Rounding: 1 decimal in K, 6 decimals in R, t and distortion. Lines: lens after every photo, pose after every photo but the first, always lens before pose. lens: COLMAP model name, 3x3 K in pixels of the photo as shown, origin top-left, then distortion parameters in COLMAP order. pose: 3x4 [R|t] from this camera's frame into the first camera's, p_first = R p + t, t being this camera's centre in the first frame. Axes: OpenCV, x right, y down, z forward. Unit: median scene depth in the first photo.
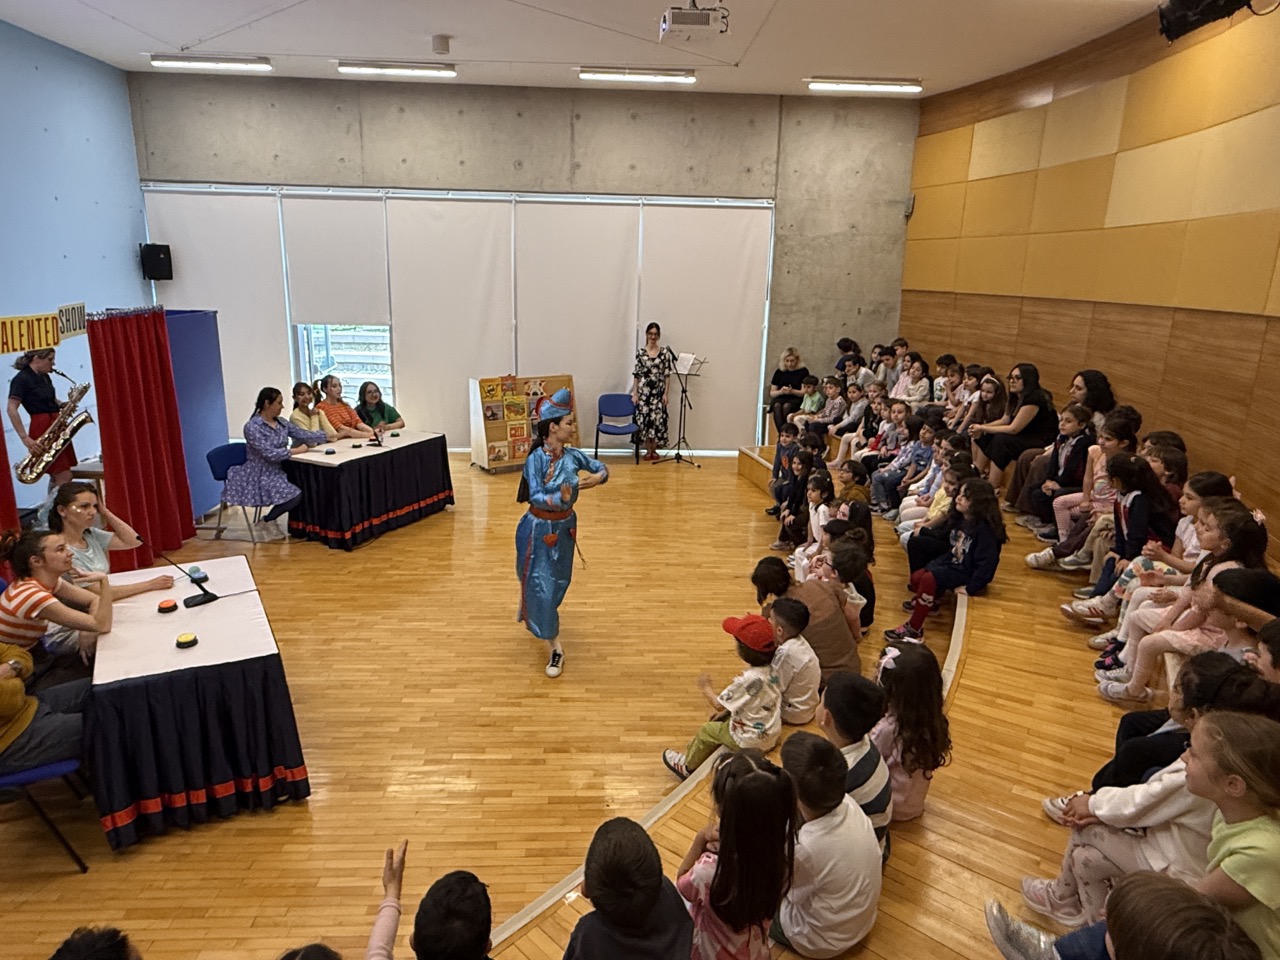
lens RADIAL K [[804.5, 0, 630.8], [0, 804.5, 476.9], [0, 0, 1]] dist [-0.004515, 0.002420]
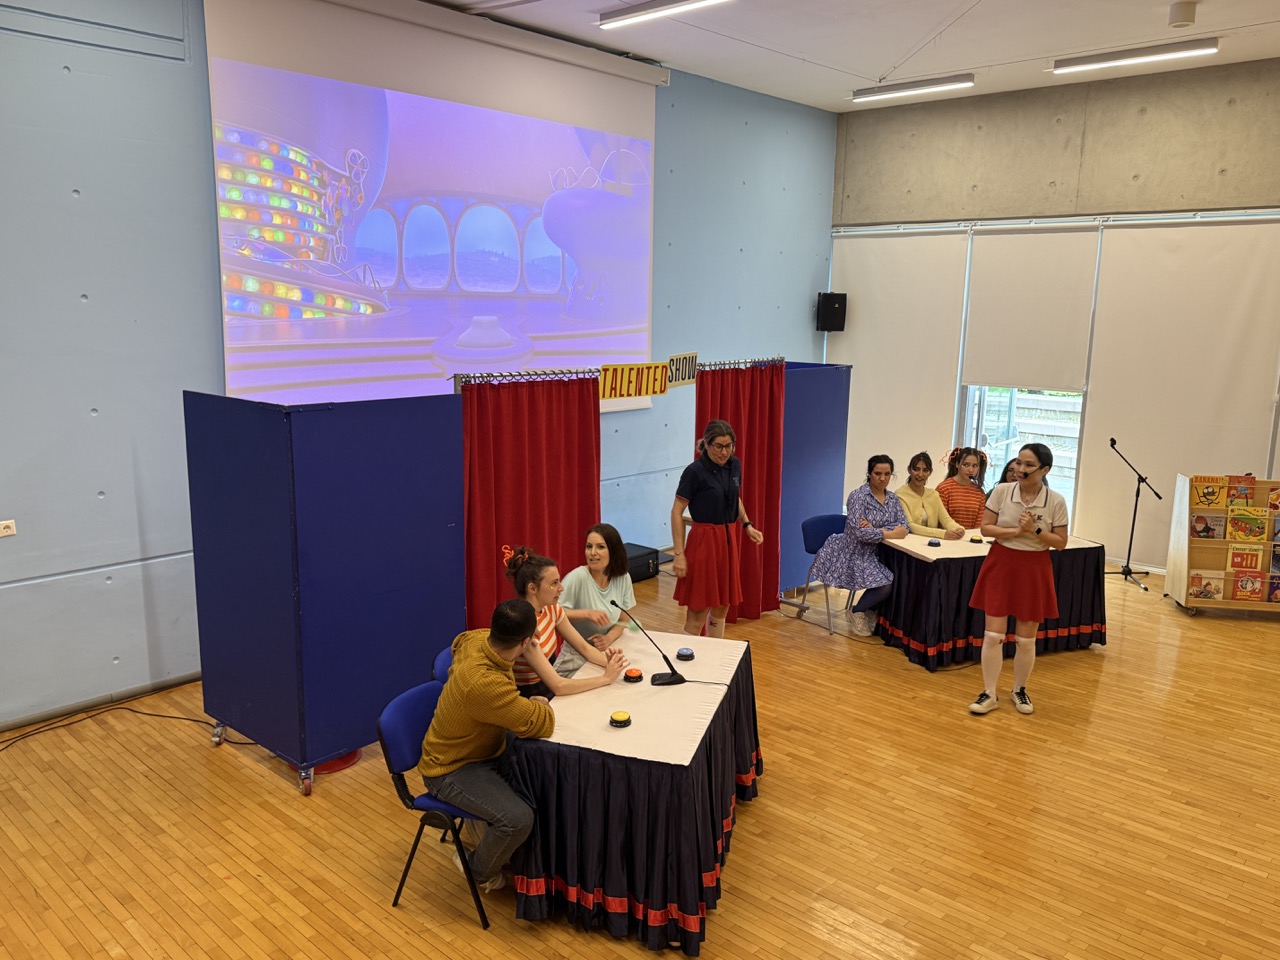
lens RADIAL K [[973.2, 0, 628.1], [0, 973.2, 477.7], [0, 0, 1]] dist [0.034902, -0.044910]
pose [[0.688566, 0.118045, -0.715501, 0.090312], [-0.182957, 0.983023, -0.013889, -0.022114], [0.701715, 0.140469, 0.698473, 0.083613]]
